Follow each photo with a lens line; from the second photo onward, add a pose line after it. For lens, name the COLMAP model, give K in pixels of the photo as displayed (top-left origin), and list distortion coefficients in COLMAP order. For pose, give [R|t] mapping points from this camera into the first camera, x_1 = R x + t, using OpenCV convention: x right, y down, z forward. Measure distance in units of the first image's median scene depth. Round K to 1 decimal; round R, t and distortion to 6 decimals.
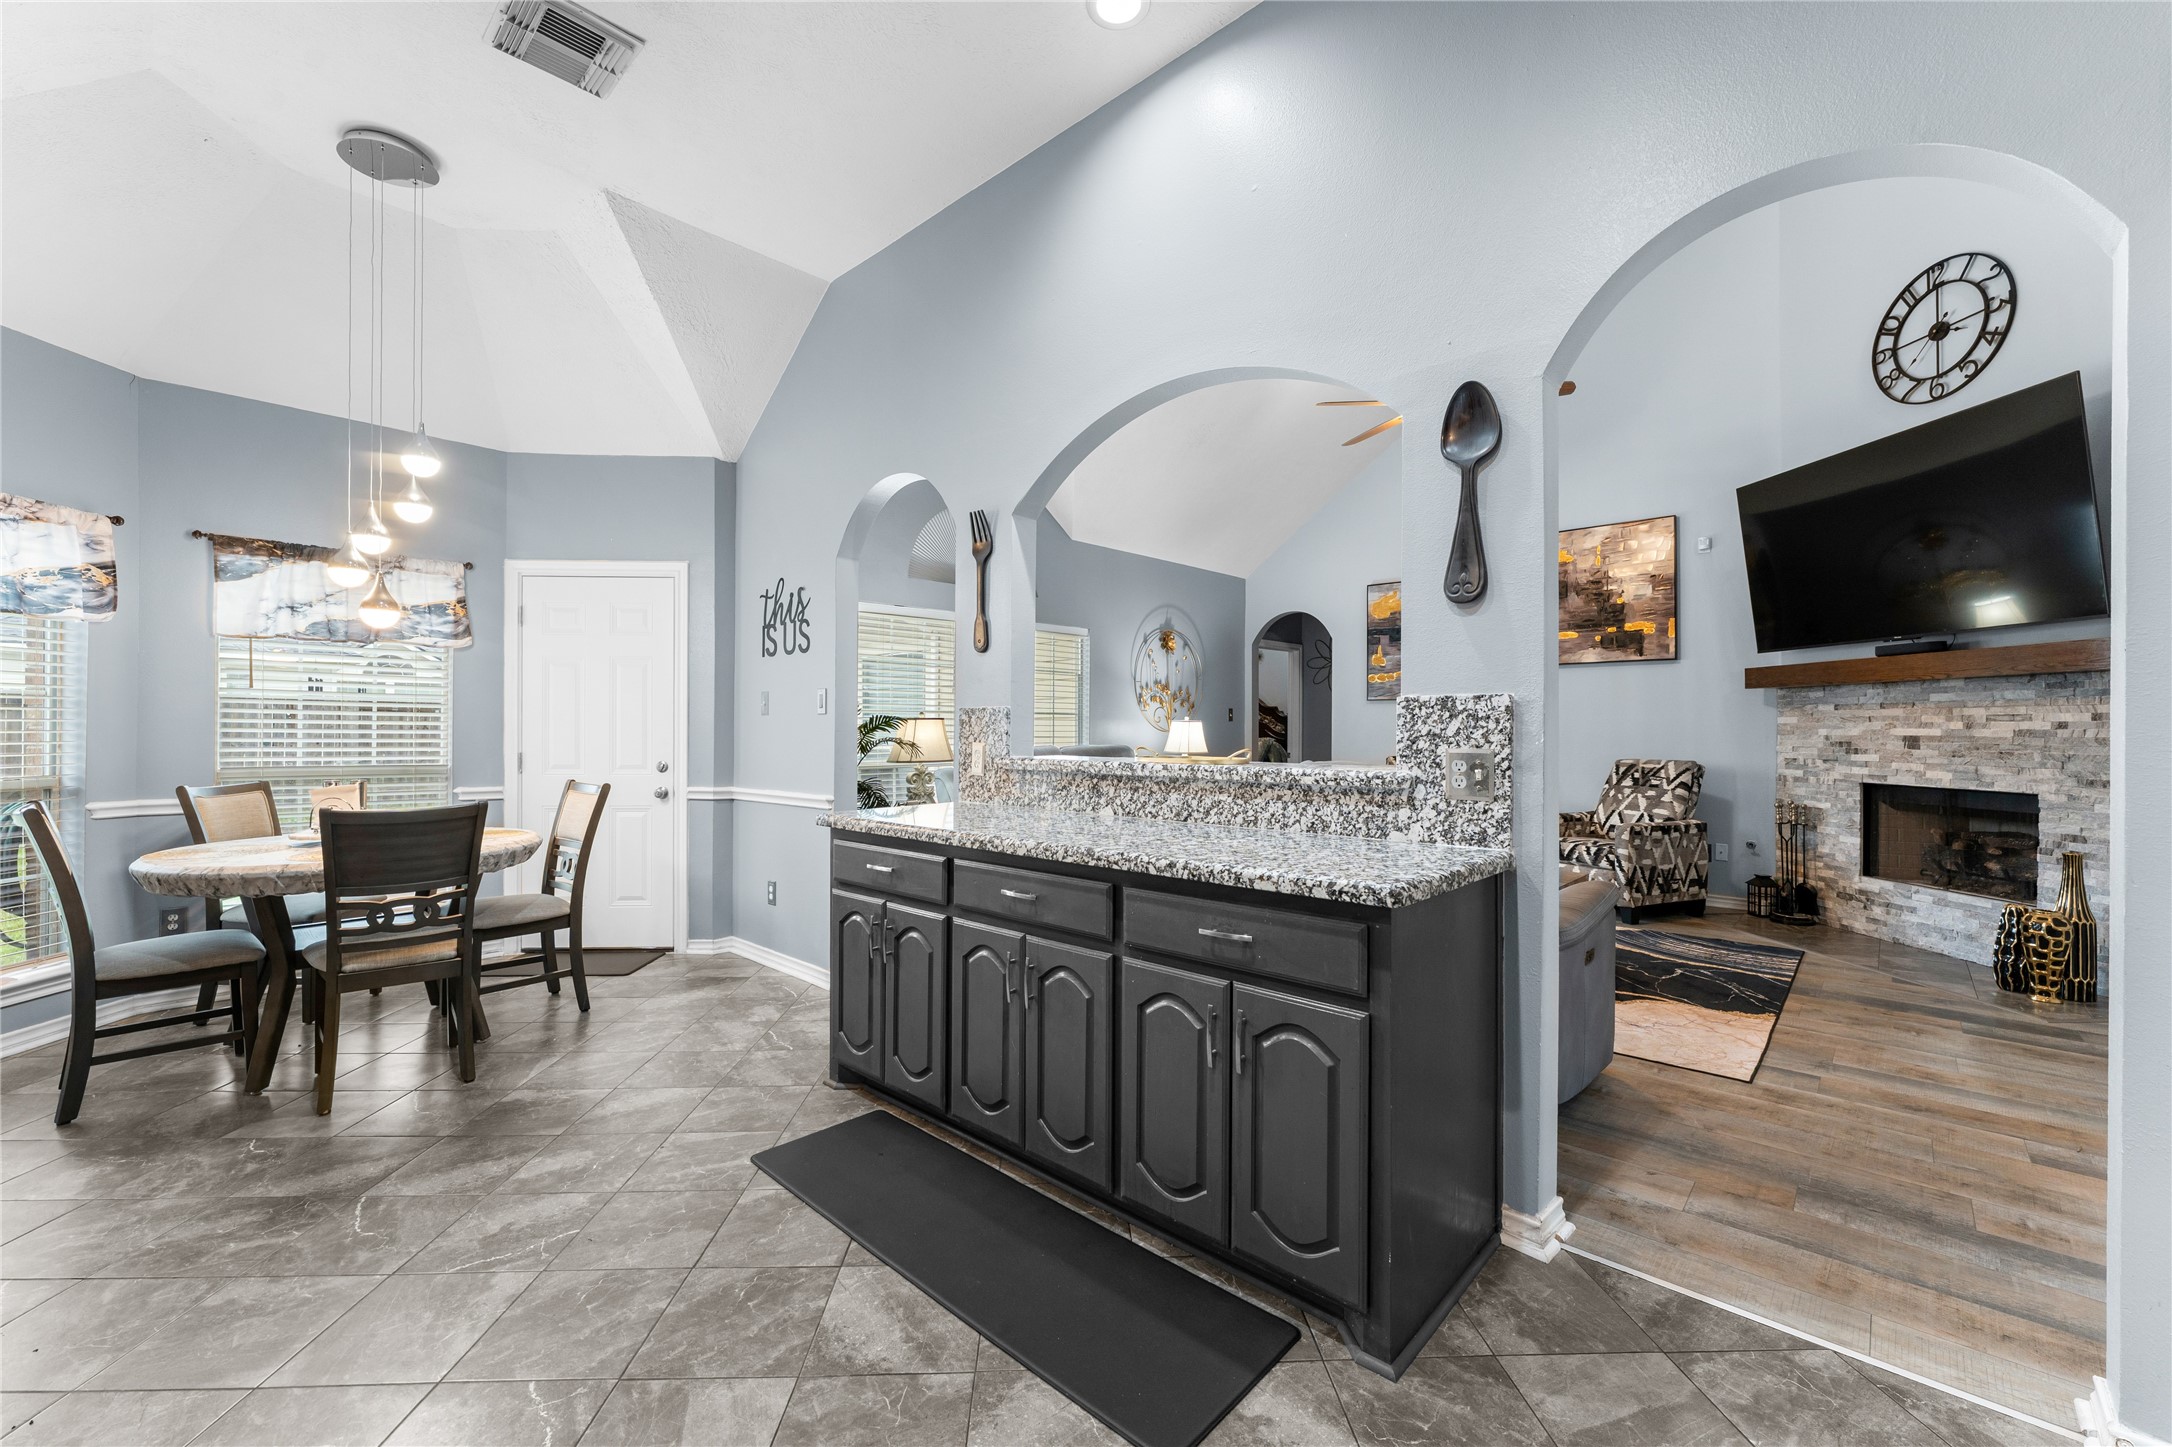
lens RADIAL K [[865.6, 0, 1082.1], [0, 865.6, 725.3], [0, 0, 1]] dist [-0.001746, -0.000598]
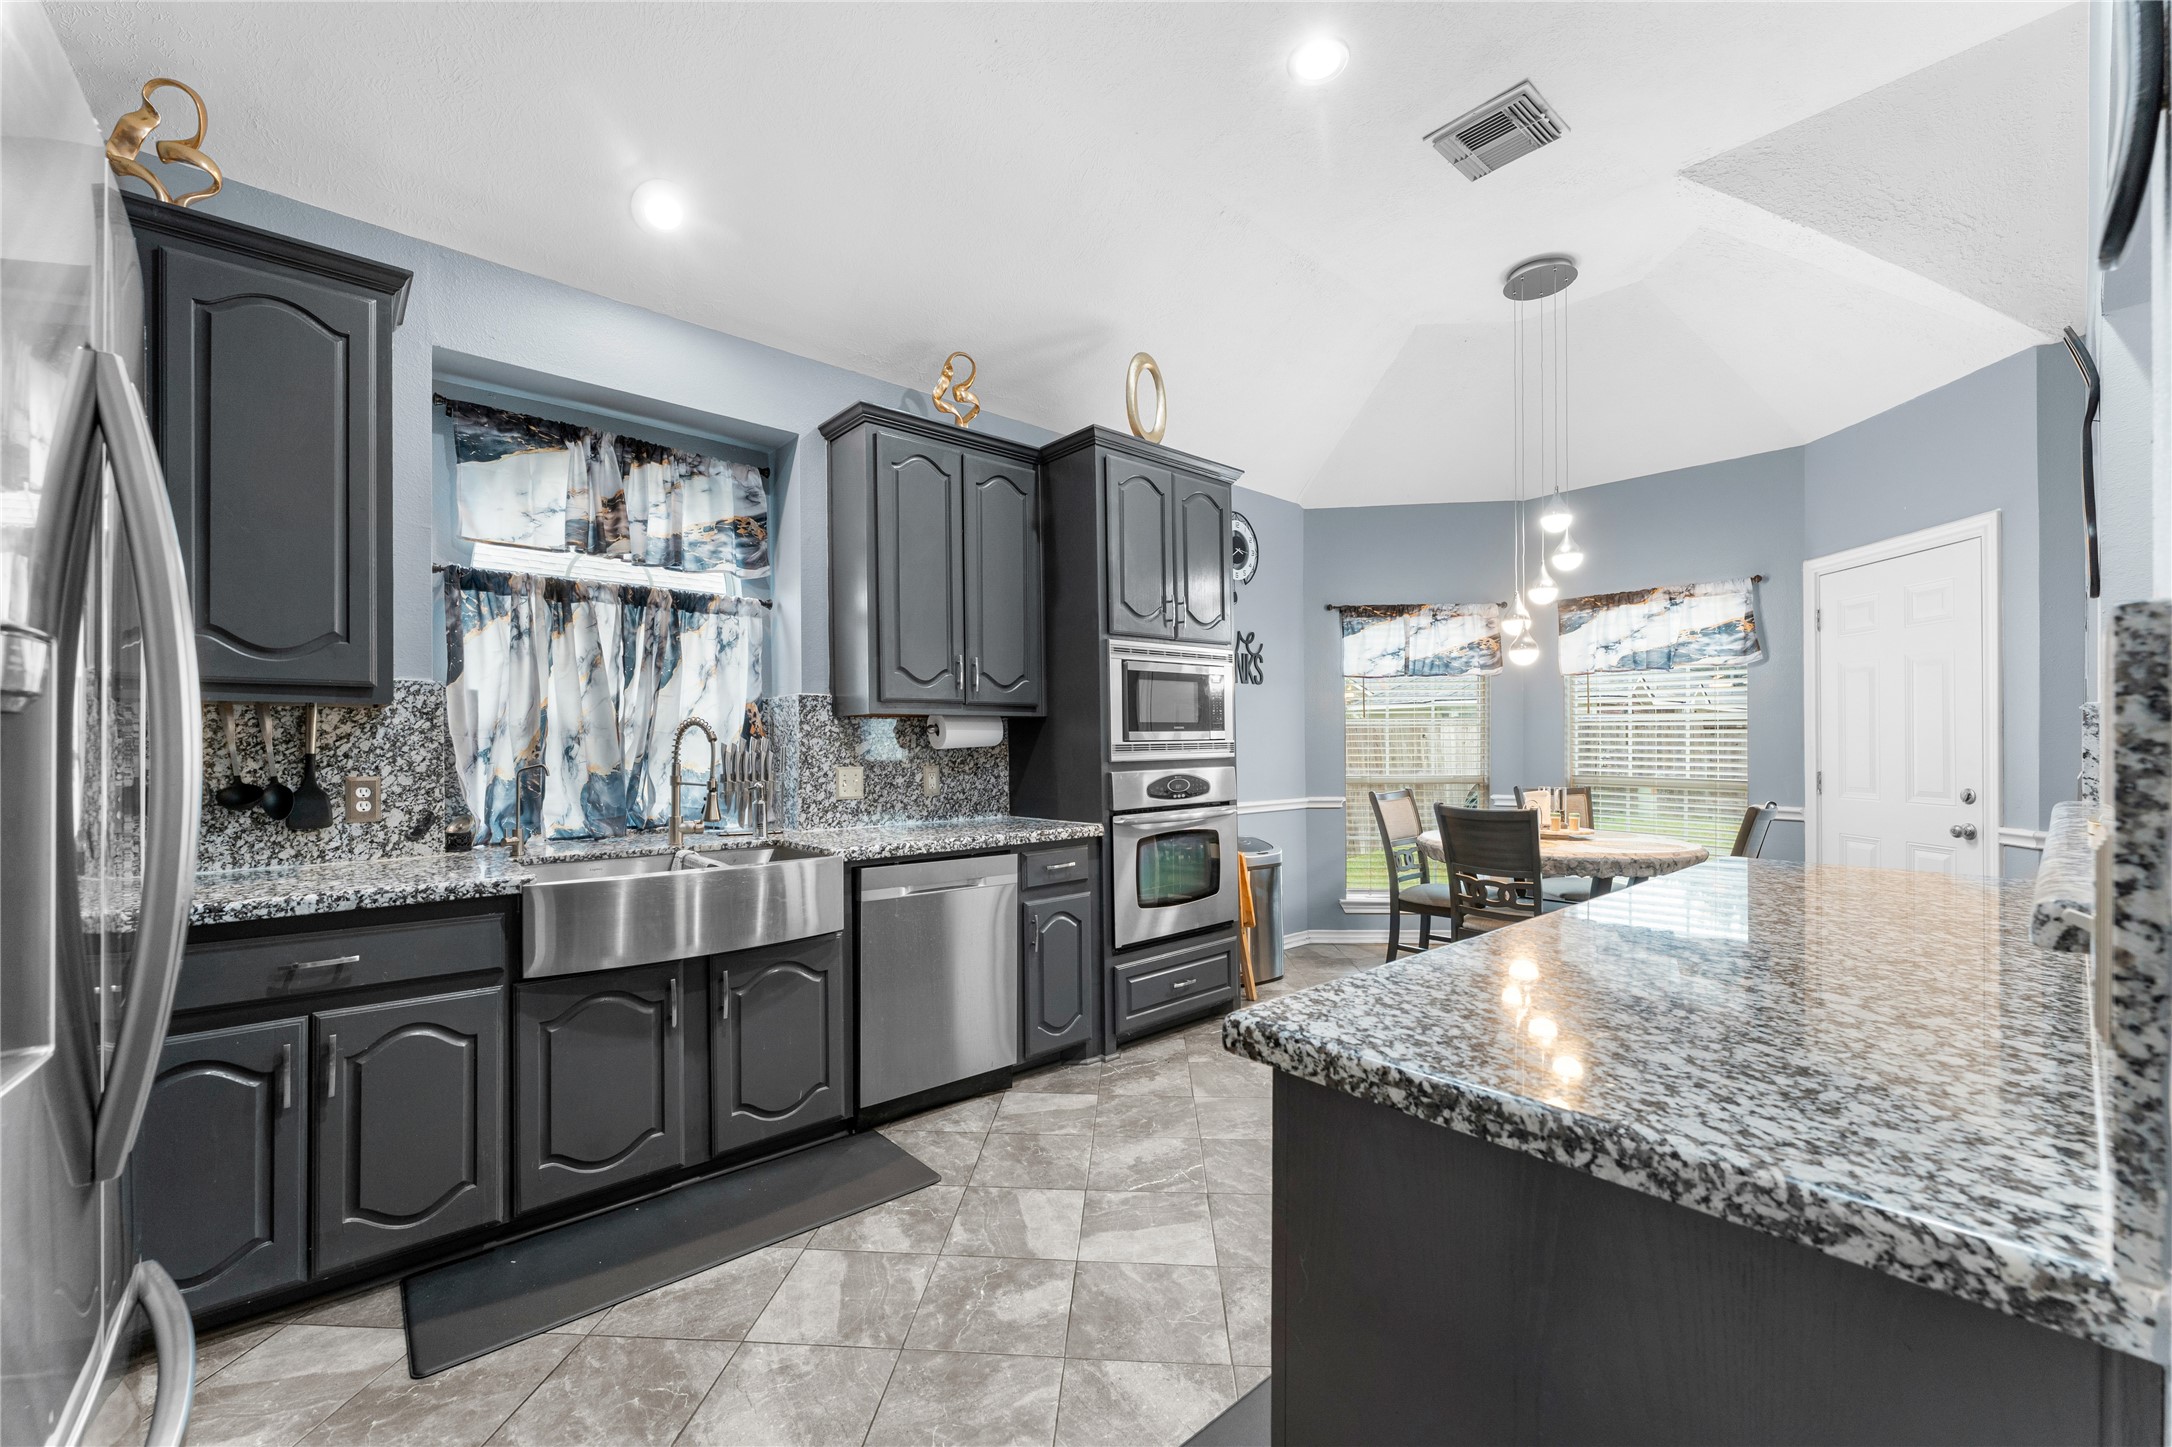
lens RADIAL K [[865.6, 0, 1083.5], [0, 865.6, 741.5], [0, 0, 1]] dist [-0.001746, -0.000598]
pose [[-0.097714, -0.004847, -0.995203, 0.332908], [0.006046, 0.999967, -0.005464, 0.000499], [0.995196, -0.006551, -0.097681, 0.332563]]
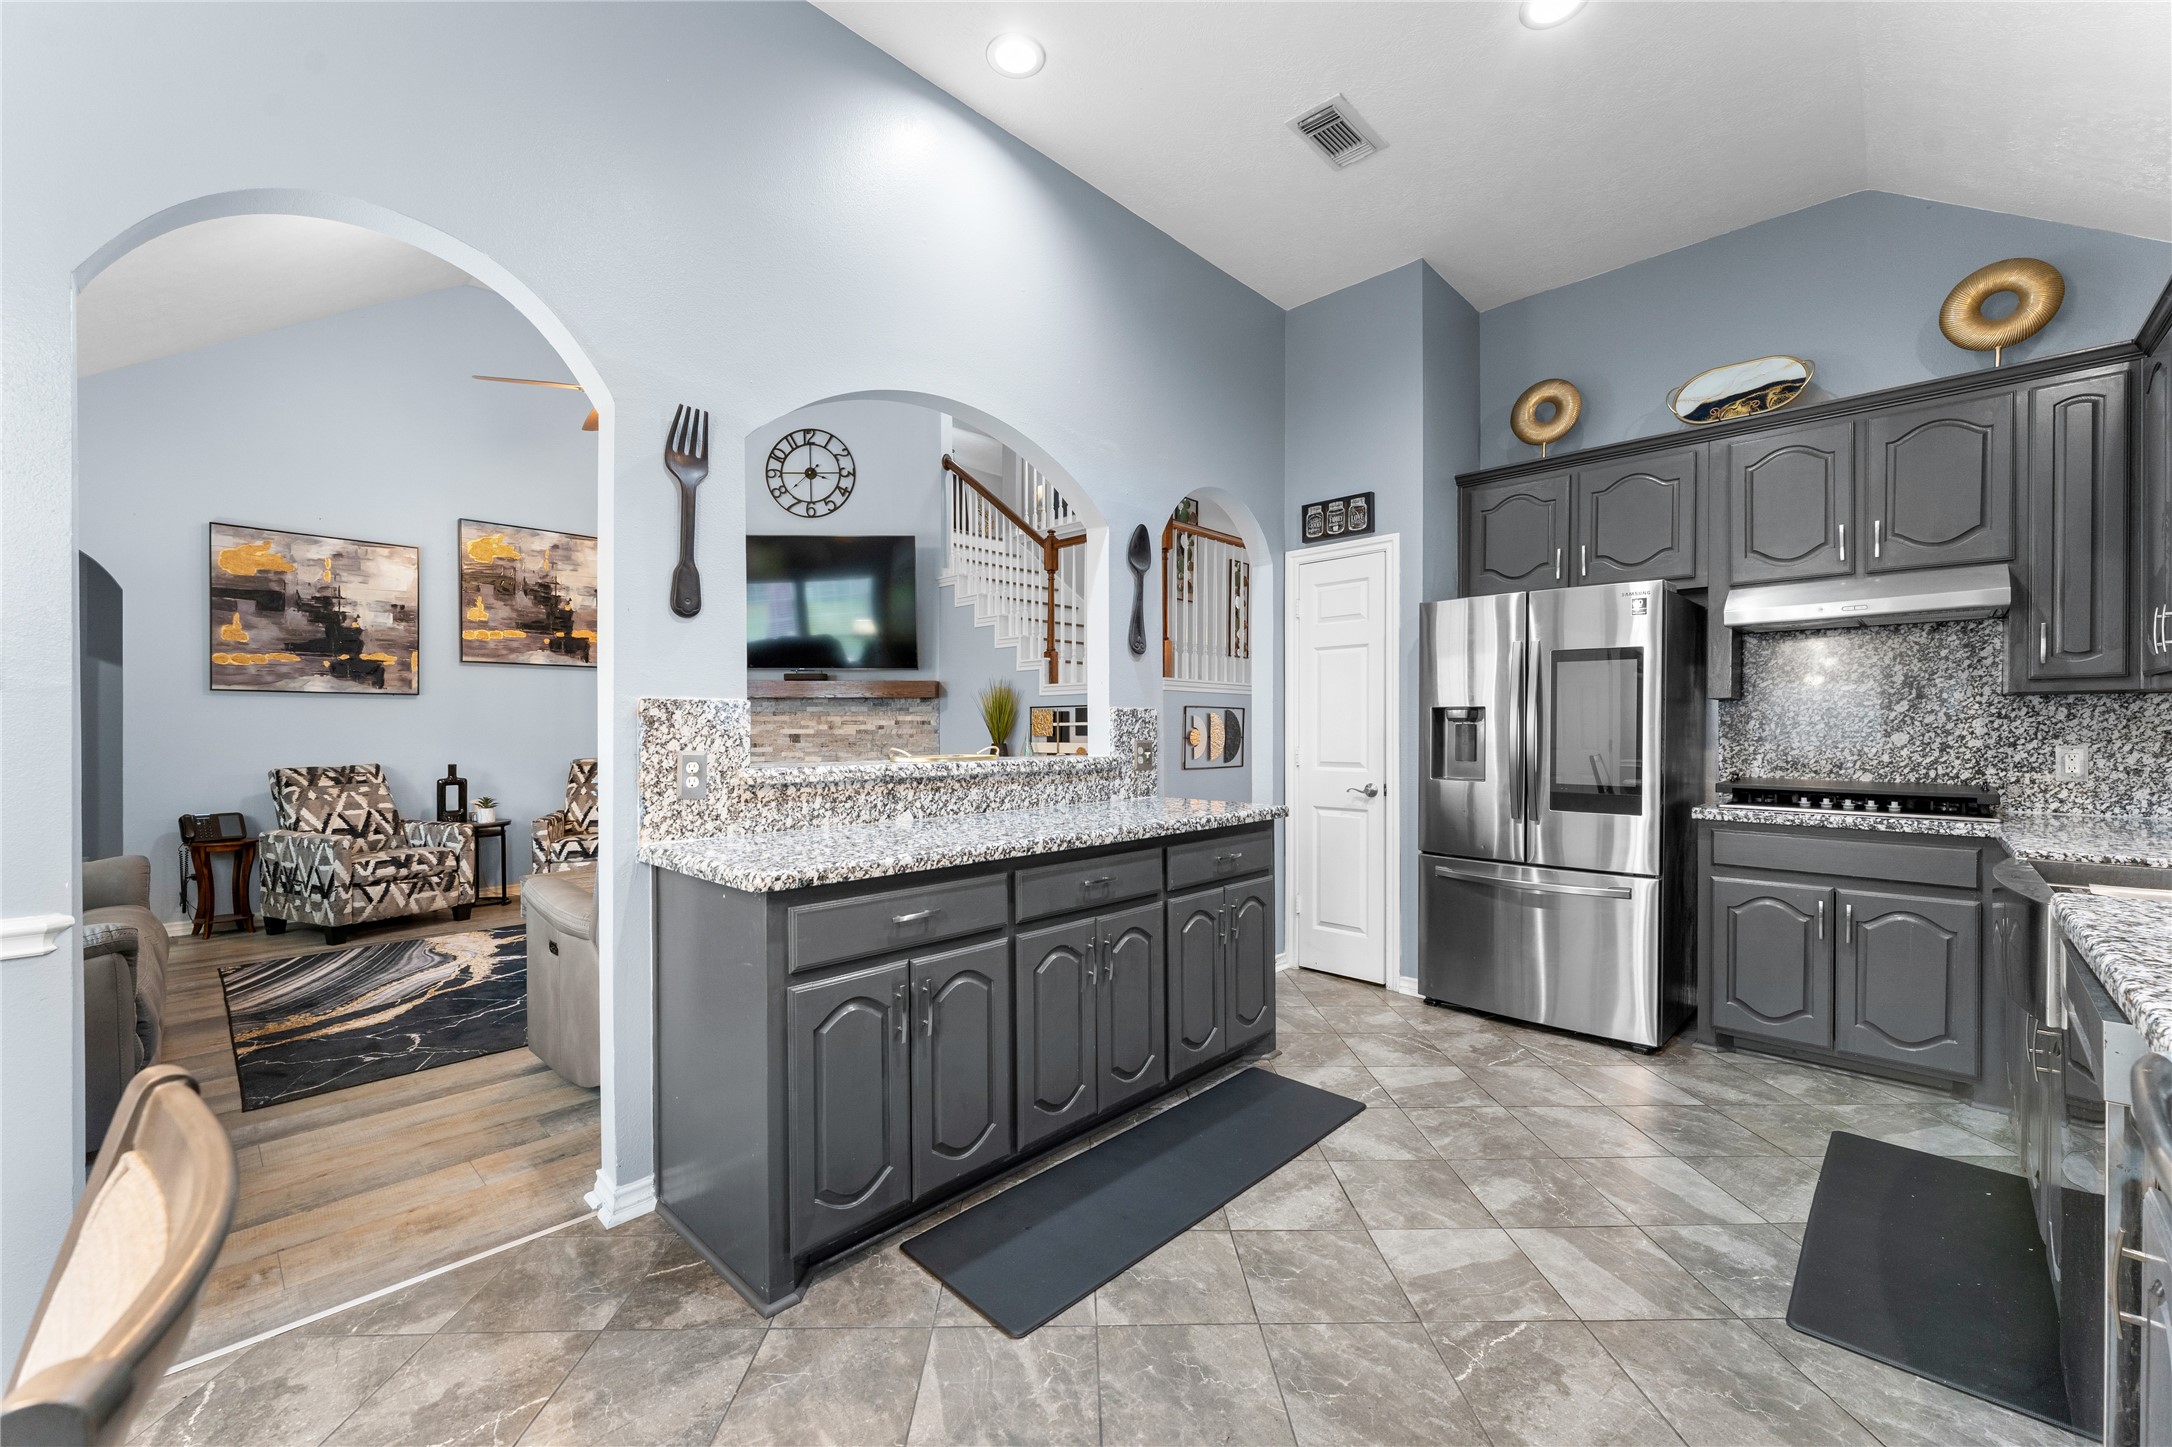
lens RADIAL K [[865.6, 0, 1085.5], [0, 865.6, 737.6], [0, 0, 1]] dist [-0.001746, -0.000598]
pose [[0.012244, -0.010749, 0.999867, -0.577172], [-0.000678, 0.999942, 0.010758, 0.001601], [-0.999925, -0.000810, 0.012236, 0.500576]]
